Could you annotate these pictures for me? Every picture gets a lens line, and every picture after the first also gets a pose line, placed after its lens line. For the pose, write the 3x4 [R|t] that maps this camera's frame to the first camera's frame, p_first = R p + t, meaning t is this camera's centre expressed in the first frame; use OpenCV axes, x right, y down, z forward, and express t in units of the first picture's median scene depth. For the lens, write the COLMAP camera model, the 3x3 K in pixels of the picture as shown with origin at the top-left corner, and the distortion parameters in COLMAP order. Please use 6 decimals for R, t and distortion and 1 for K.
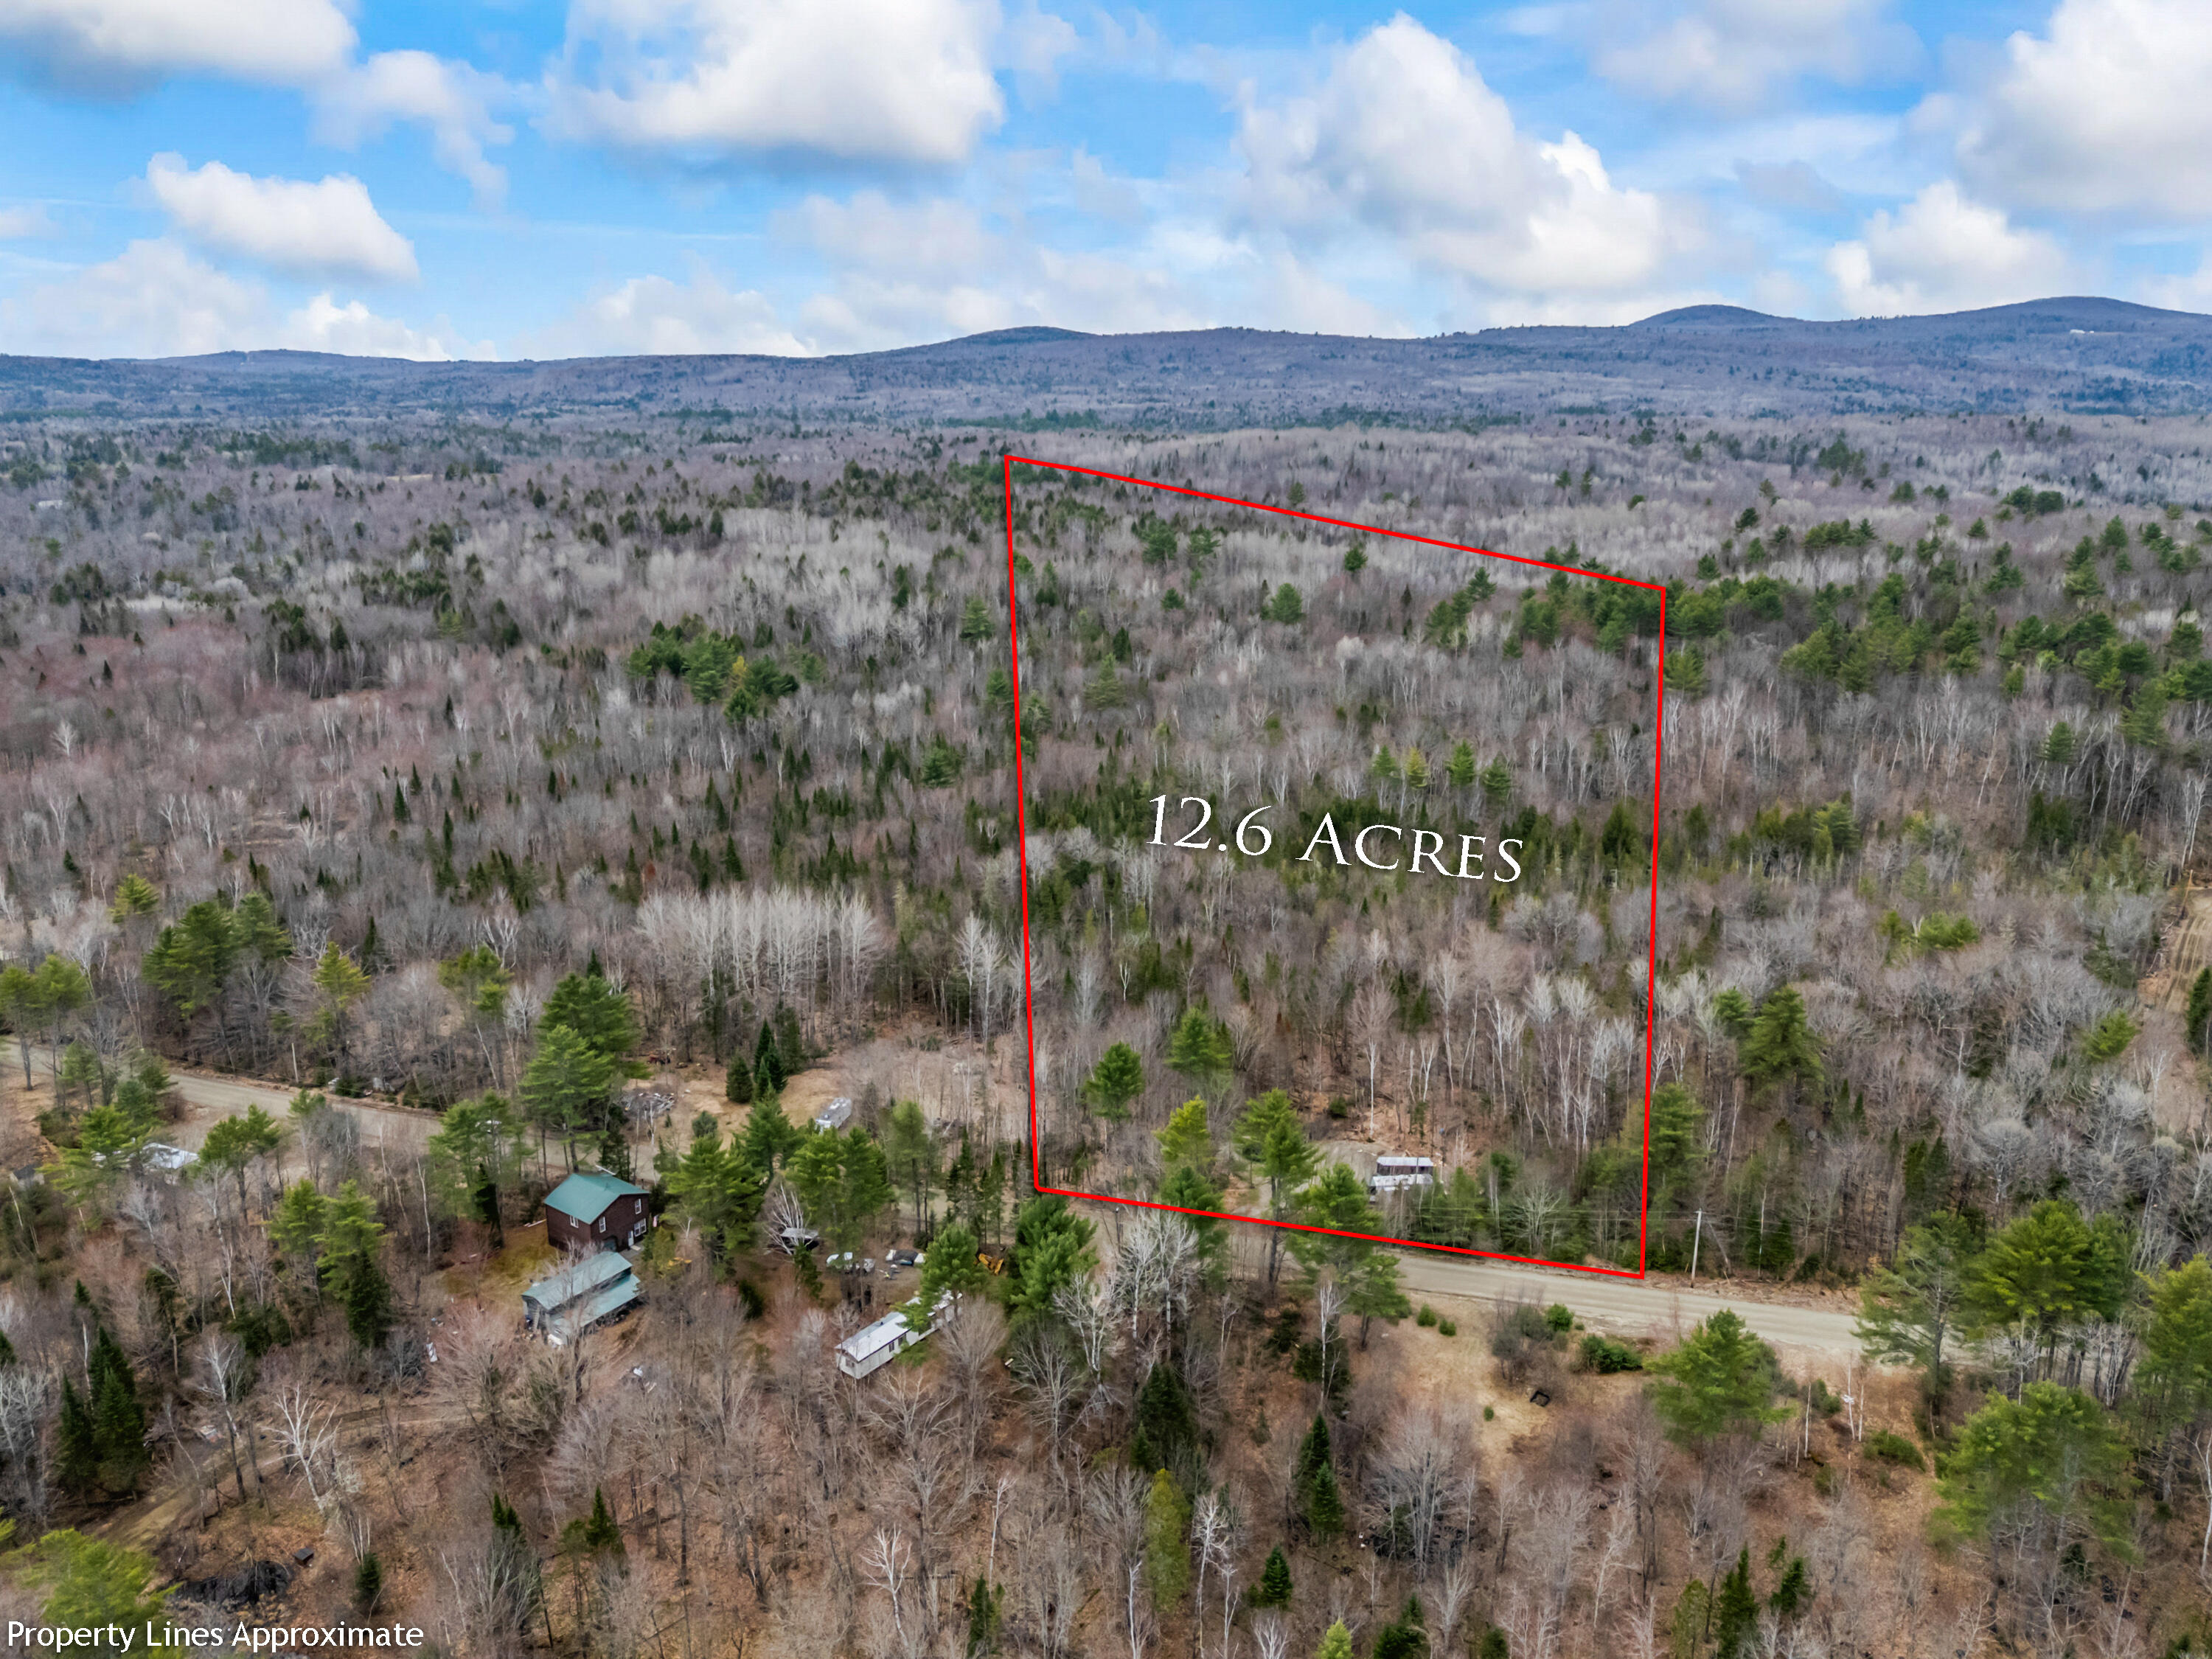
lens RADIAL K [[1640.7, 0, 1106.0], [0, 1640.7, 829.5], [0, 0, 1]] dist [0.082840, -0.090051]
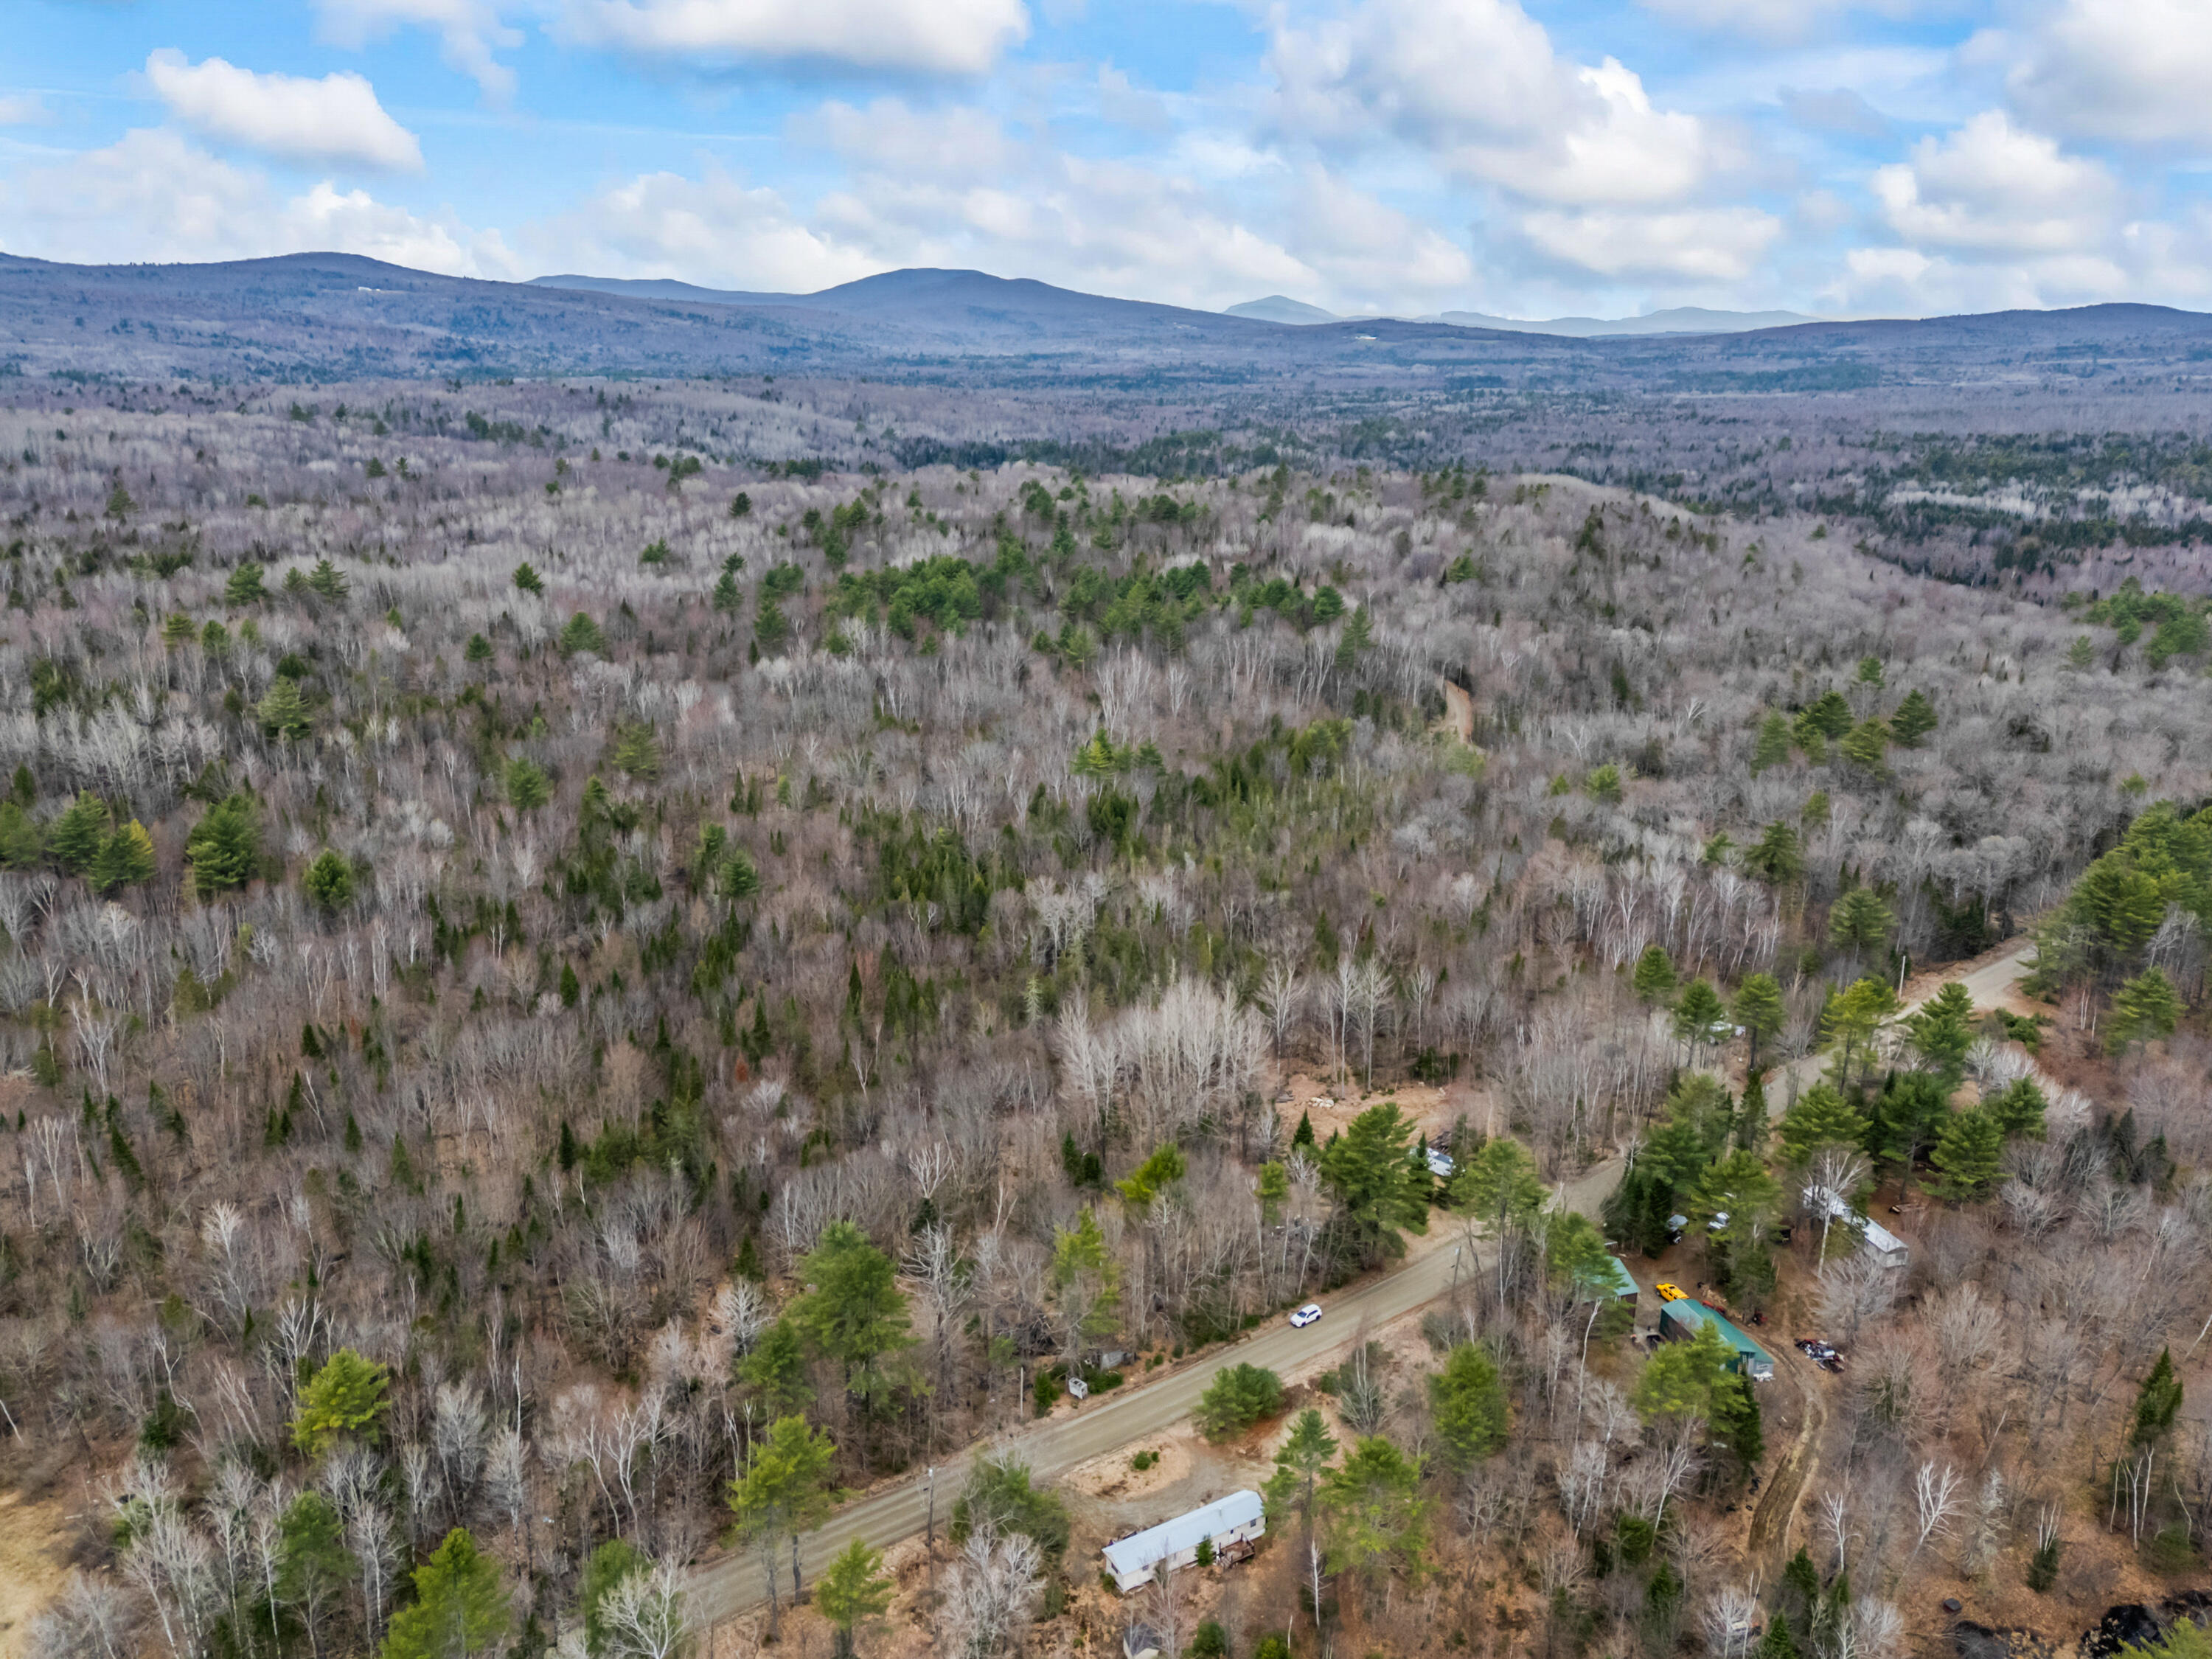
lens RADIAL K [[1657.6, 0, 1113.8], [0, 1657.6, 822.7], [0, 0, 1]] dist [0.069566, -0.056071]
pose [[0.561650, -0.227553, 0.795468, -0.417566], [0.208673, 0.969314, 0.129947, -0.083060], [-0.800627, 0.093008, 0.591900, 0.204281]]
